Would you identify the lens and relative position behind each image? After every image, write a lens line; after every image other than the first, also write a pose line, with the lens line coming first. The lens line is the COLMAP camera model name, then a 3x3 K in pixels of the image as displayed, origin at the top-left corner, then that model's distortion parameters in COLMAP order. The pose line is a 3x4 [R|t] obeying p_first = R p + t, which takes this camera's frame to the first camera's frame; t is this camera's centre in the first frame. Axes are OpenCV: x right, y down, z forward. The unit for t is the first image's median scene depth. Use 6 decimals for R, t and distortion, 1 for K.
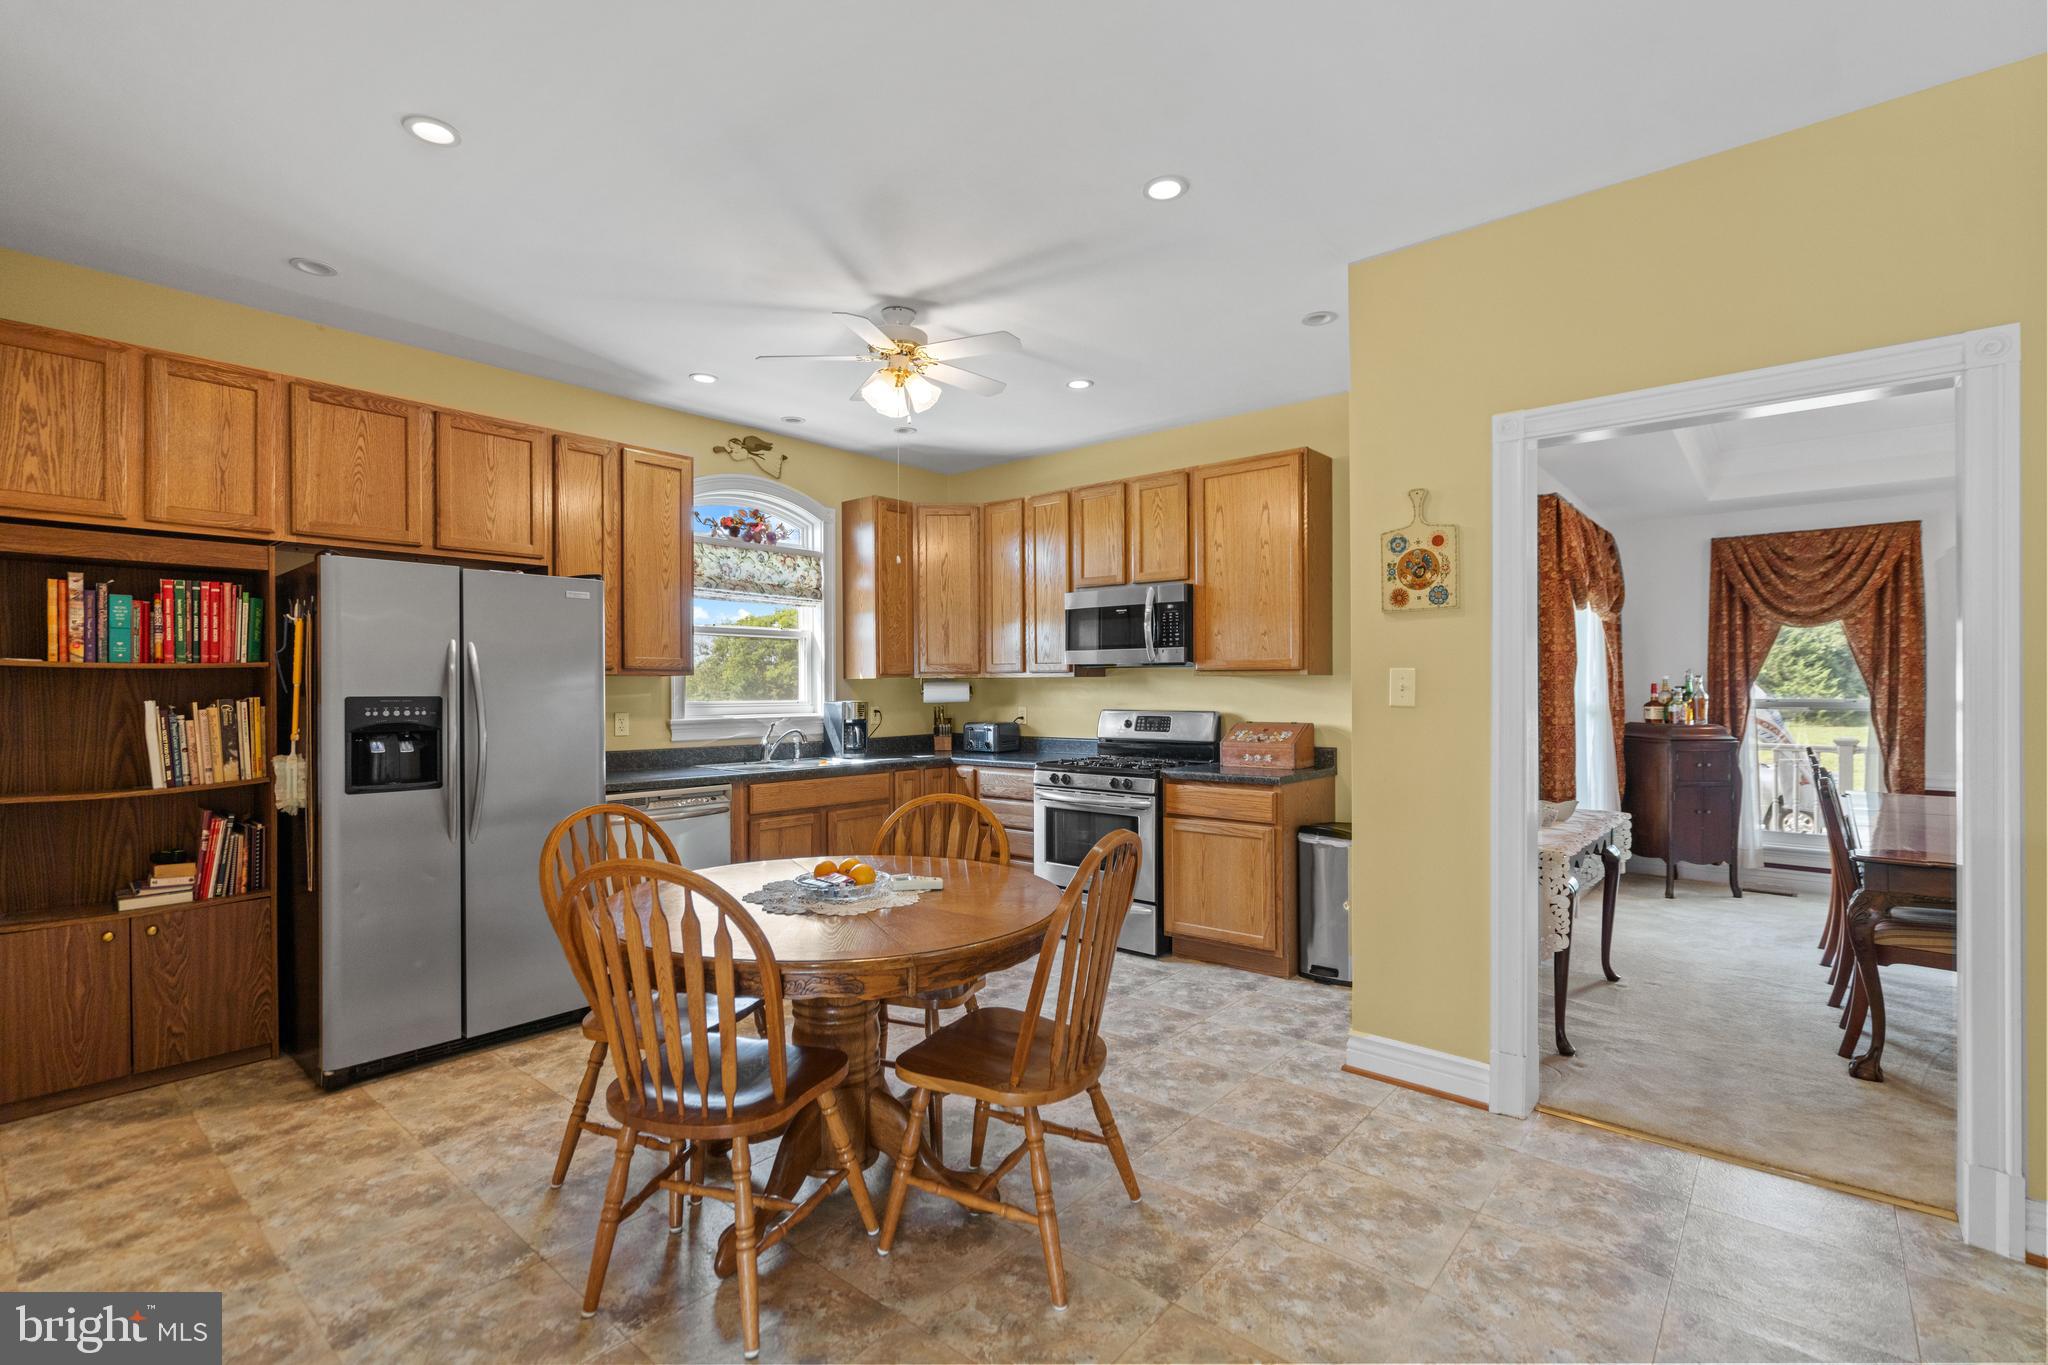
lens RADIAL K [[938.0, 0, 1015.5], [0, 938.0, 688.9], [0, 0, 1]] dist [-0.016866, 0.001250]
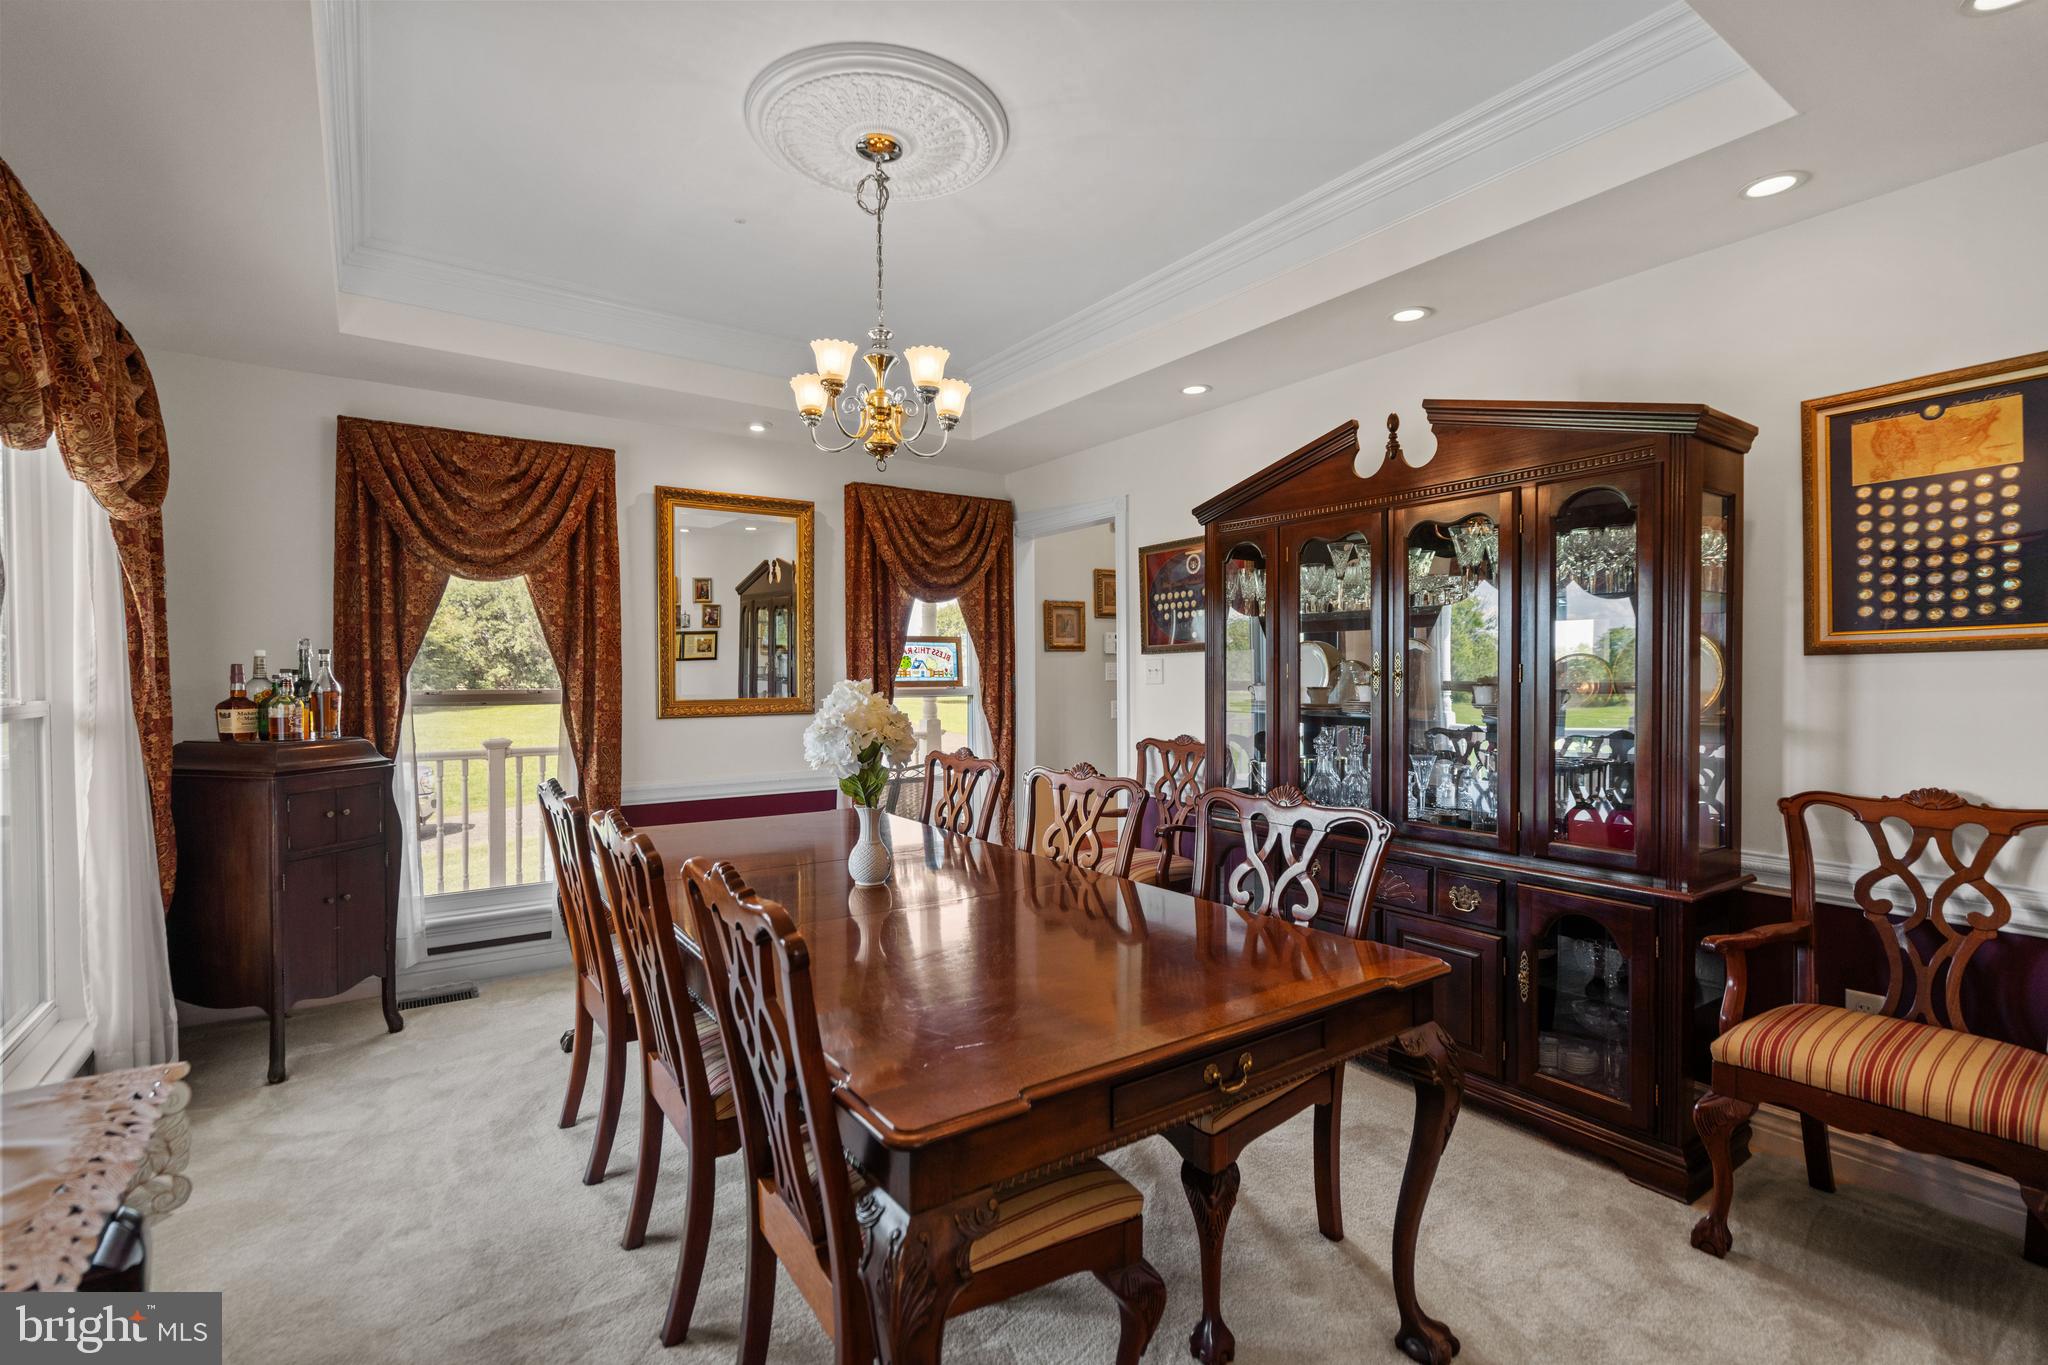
lens RADIAL K [[938.0, 0, 1017.1], [0, 938.0, 690.2], [0, 0, 1]] dist [-0.016866, 0.001250]
pose [[0.260368, -0.014825, 0.965396, 0.300630], [0.005674, 0.999888, 0.013824, 0.004101], [-0.965493, 0.001879, 0.260423, 0.445937]]
